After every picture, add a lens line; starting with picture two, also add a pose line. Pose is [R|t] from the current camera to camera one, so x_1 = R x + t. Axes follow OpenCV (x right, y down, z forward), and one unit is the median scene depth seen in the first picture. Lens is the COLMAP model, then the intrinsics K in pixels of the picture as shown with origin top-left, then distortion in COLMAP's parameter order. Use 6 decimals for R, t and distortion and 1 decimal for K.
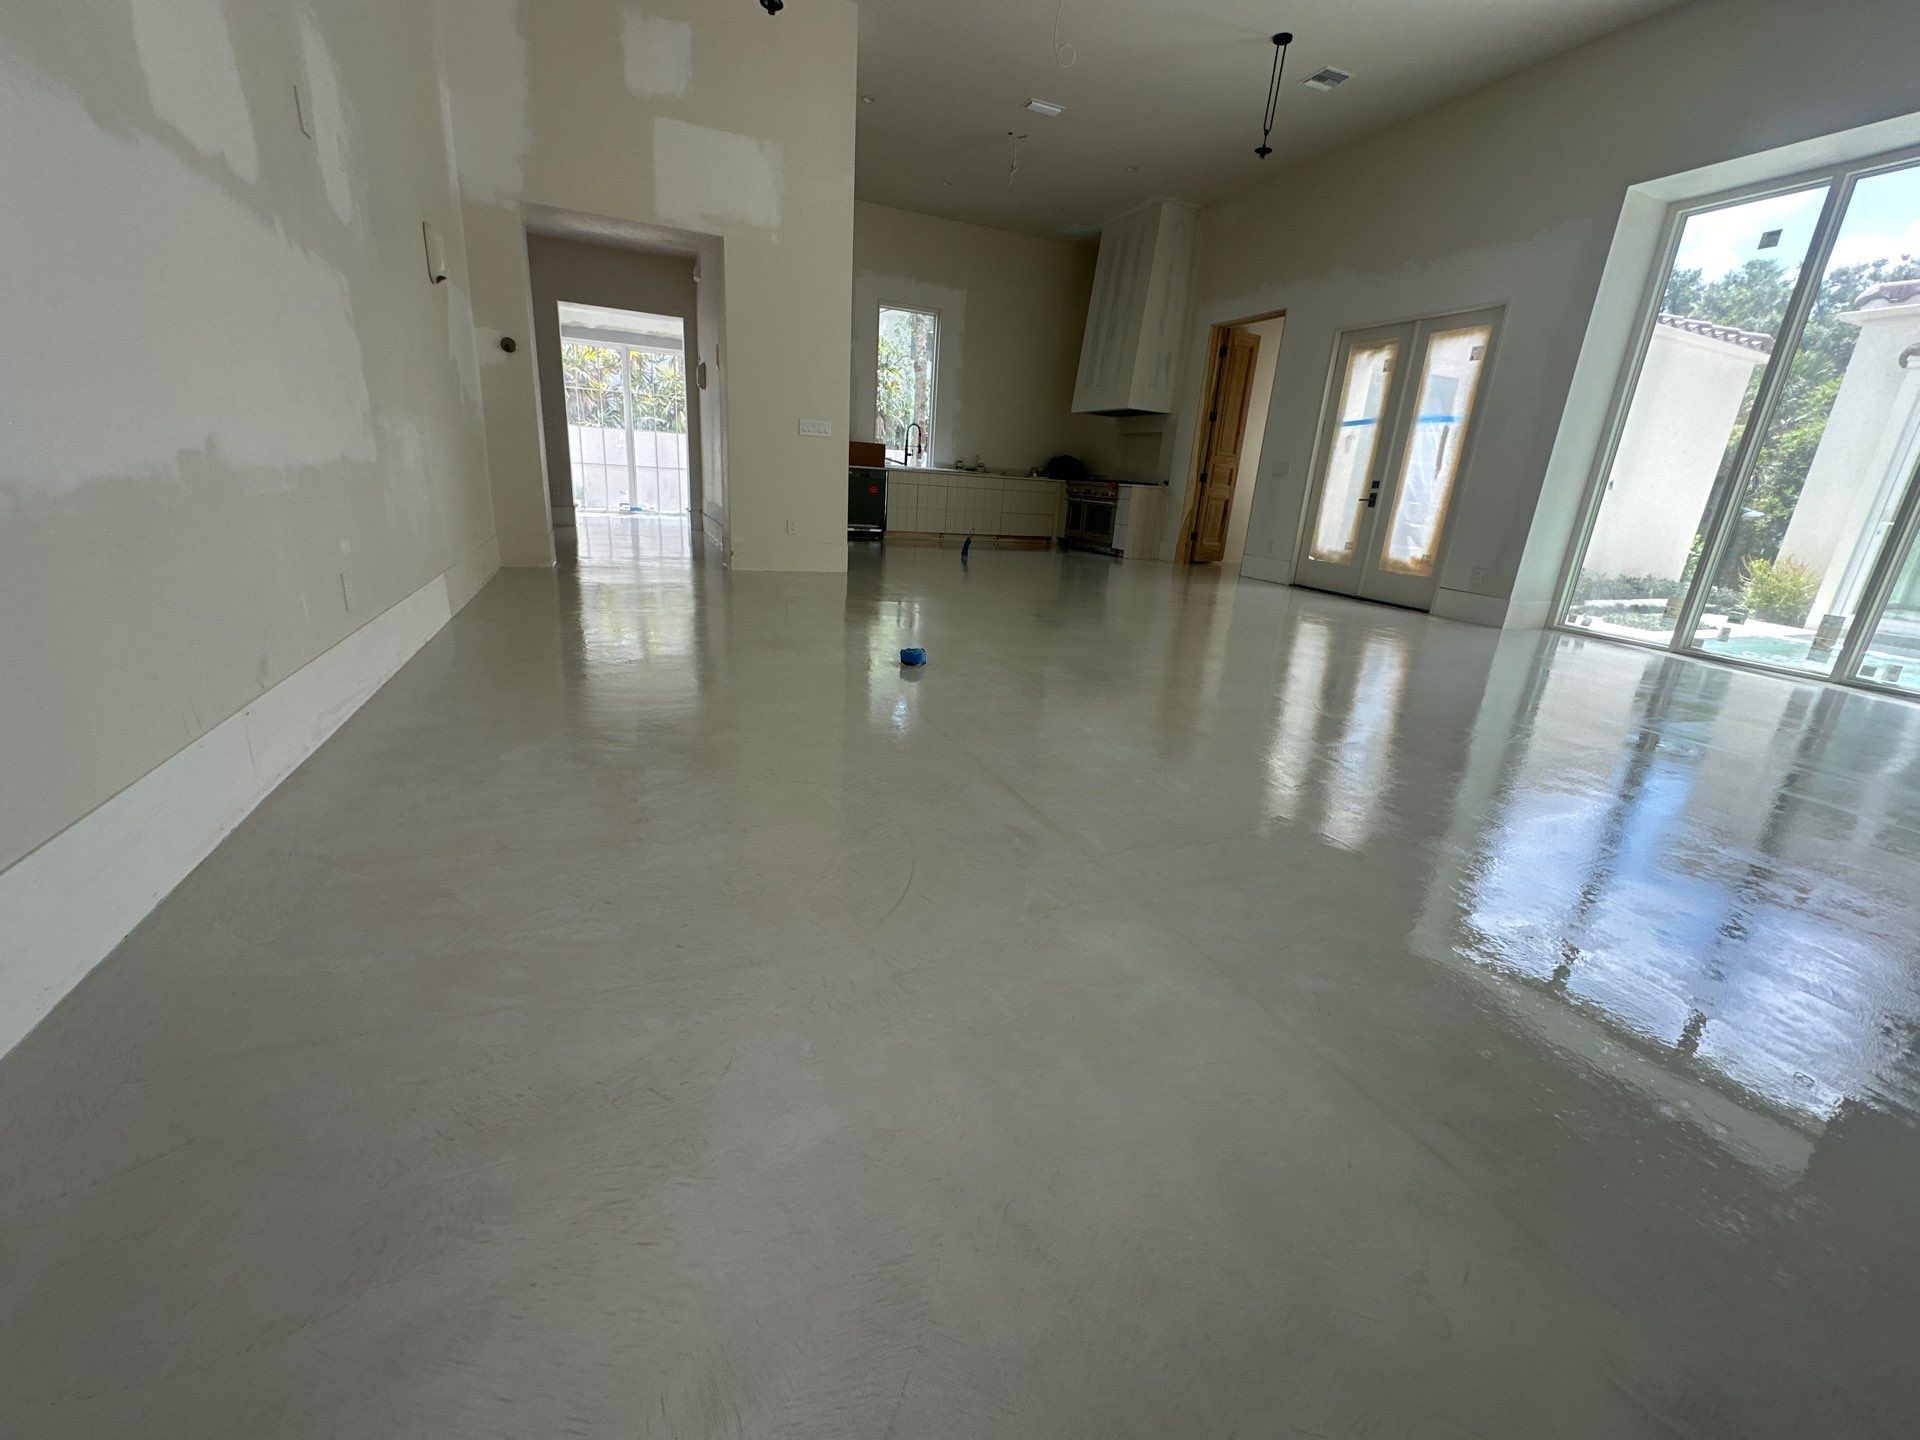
lens RADIAL K [[768.8, 0, 958.2], [0, 768.8, 716.7], [0, 0, 1]] dist [-0.003874, 0.001249]
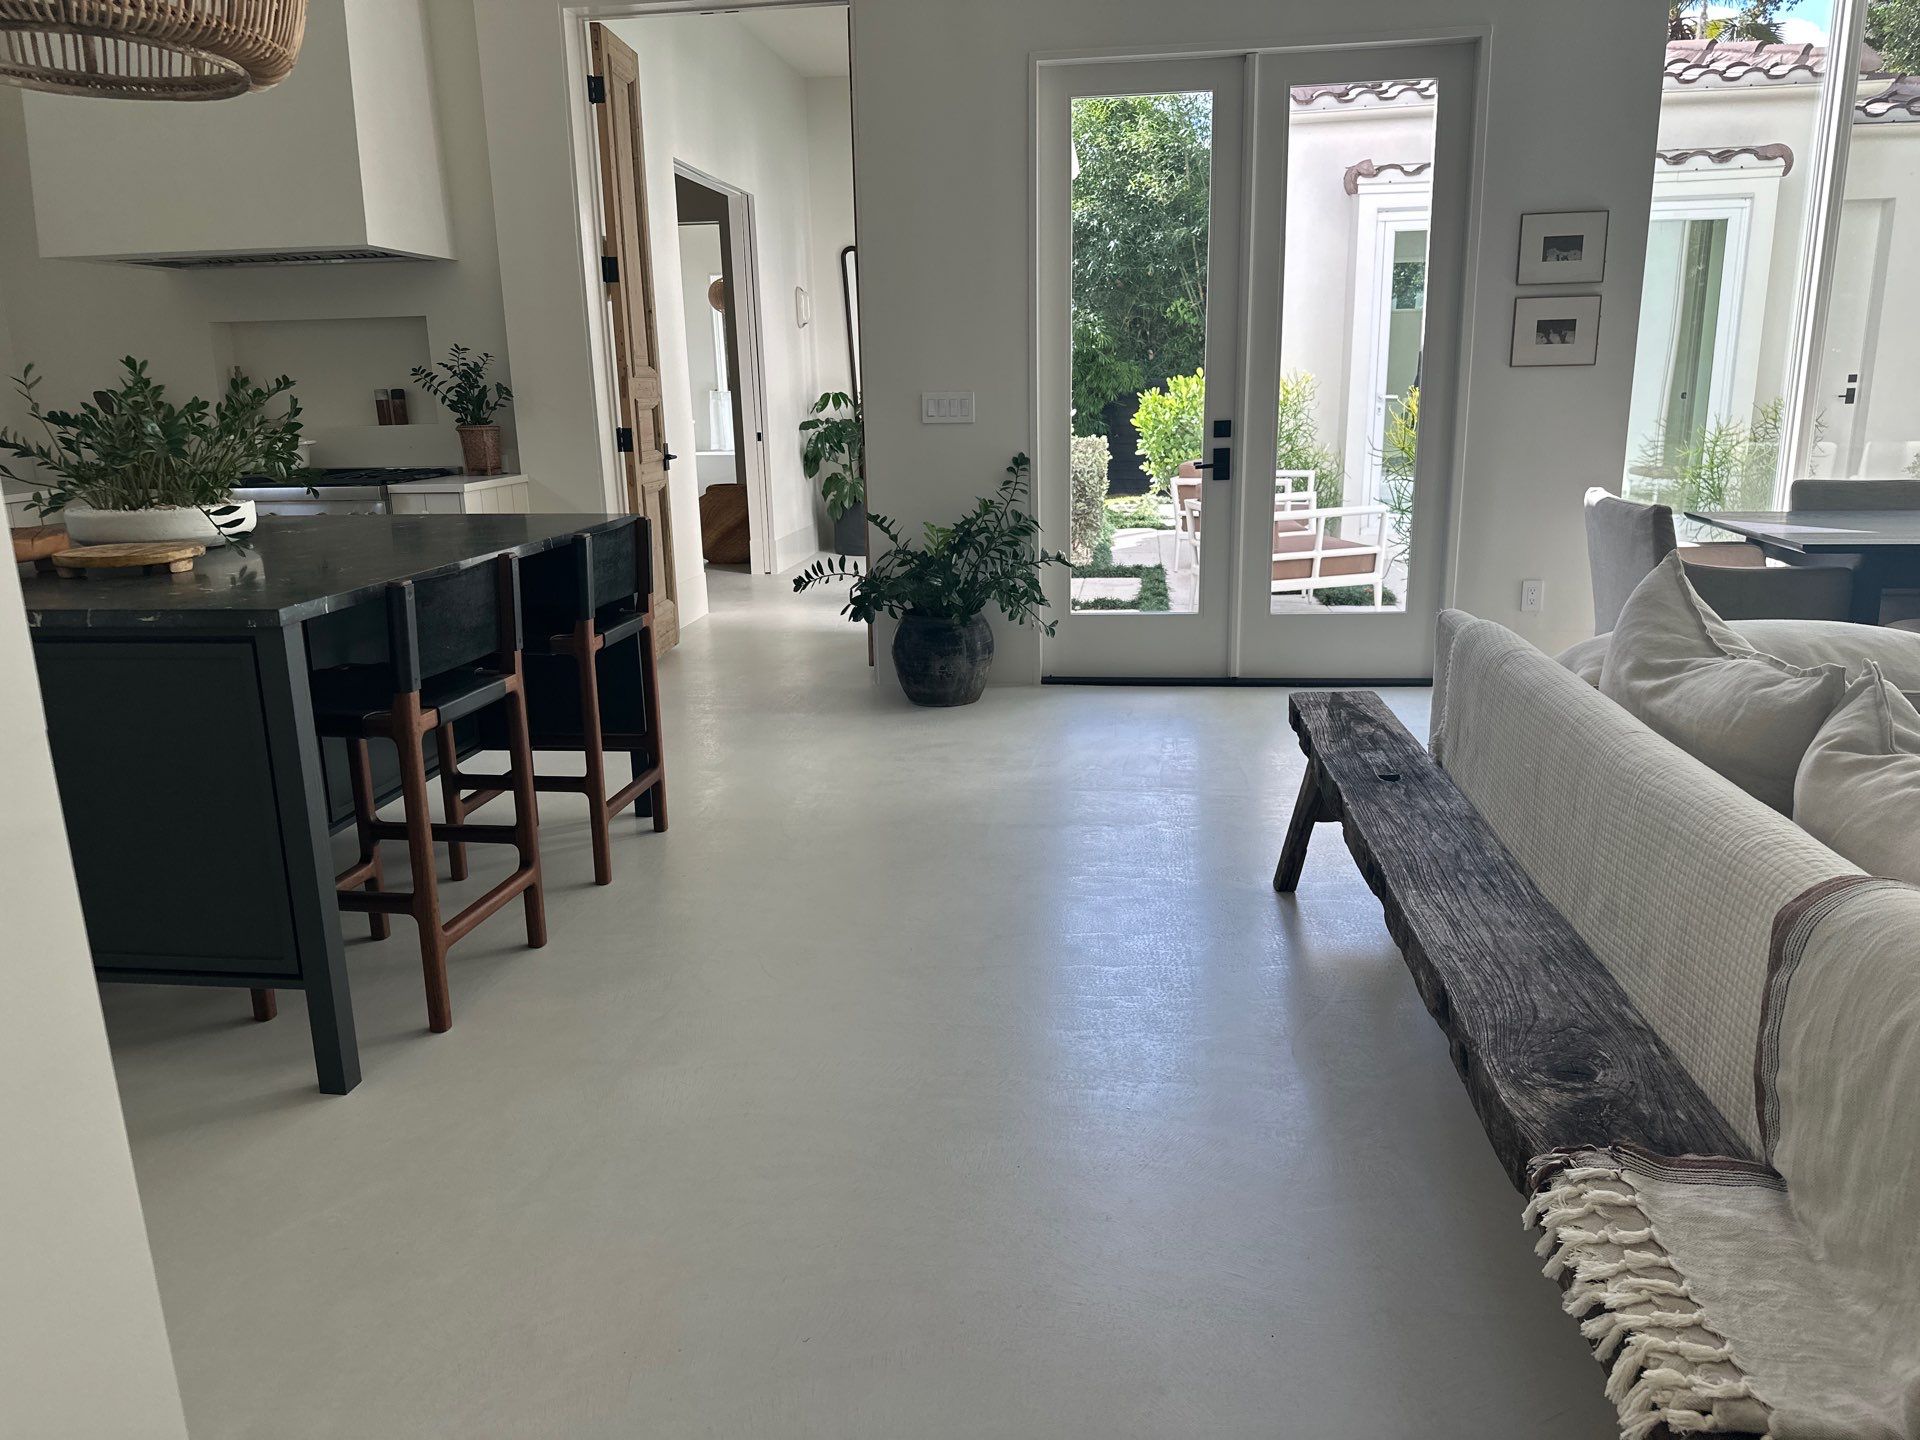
lens RADIAL K [[1348.1, 0, 942.8], [0, 1348.1, 703.1], [0, 0, 1]] dist [0.054319, -0.065061]
pose [[0.506139, -0.275194, 0.817368, -0.187251], [0.311325, 0.942124, 0.124415, -0.277230], [-0.804301, 0.191496, 0.562521, 0.670434]]
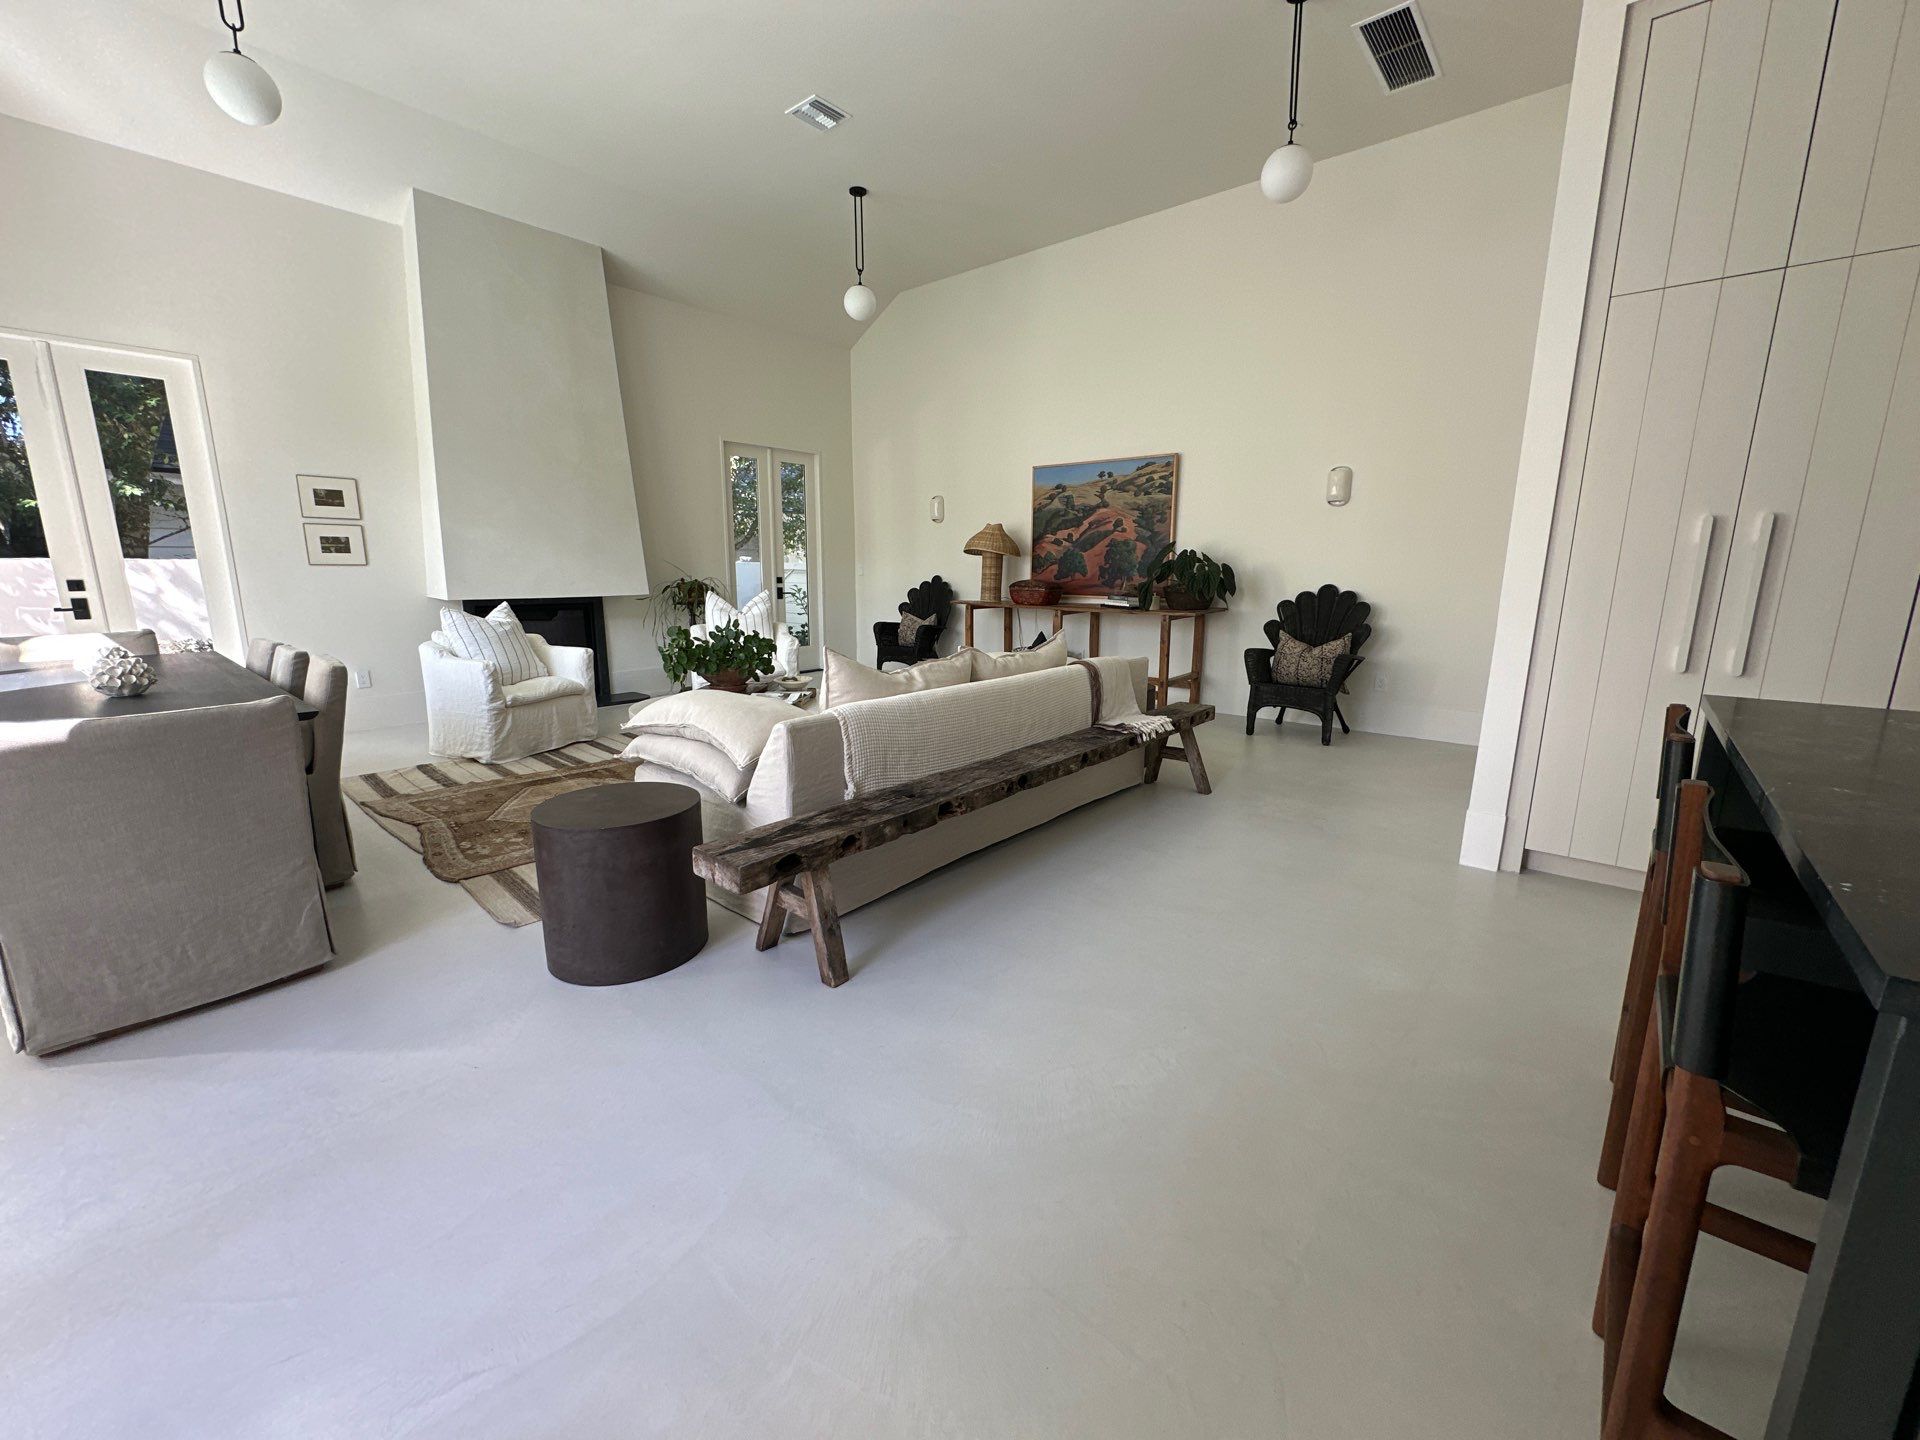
lens RADIAL K [[768.8, 0, 957.1], [0, 768.8, 714.4], [0, 0, 1]] dist [-0.003874, 0.001249]
pose [[-0.891598, 0.017286, -0.452499, 0.304256], [-0.194436, 0.887852, 0.417030, -0.353574], [0.408961, 0.459805, -0.788245, 1.044600]]
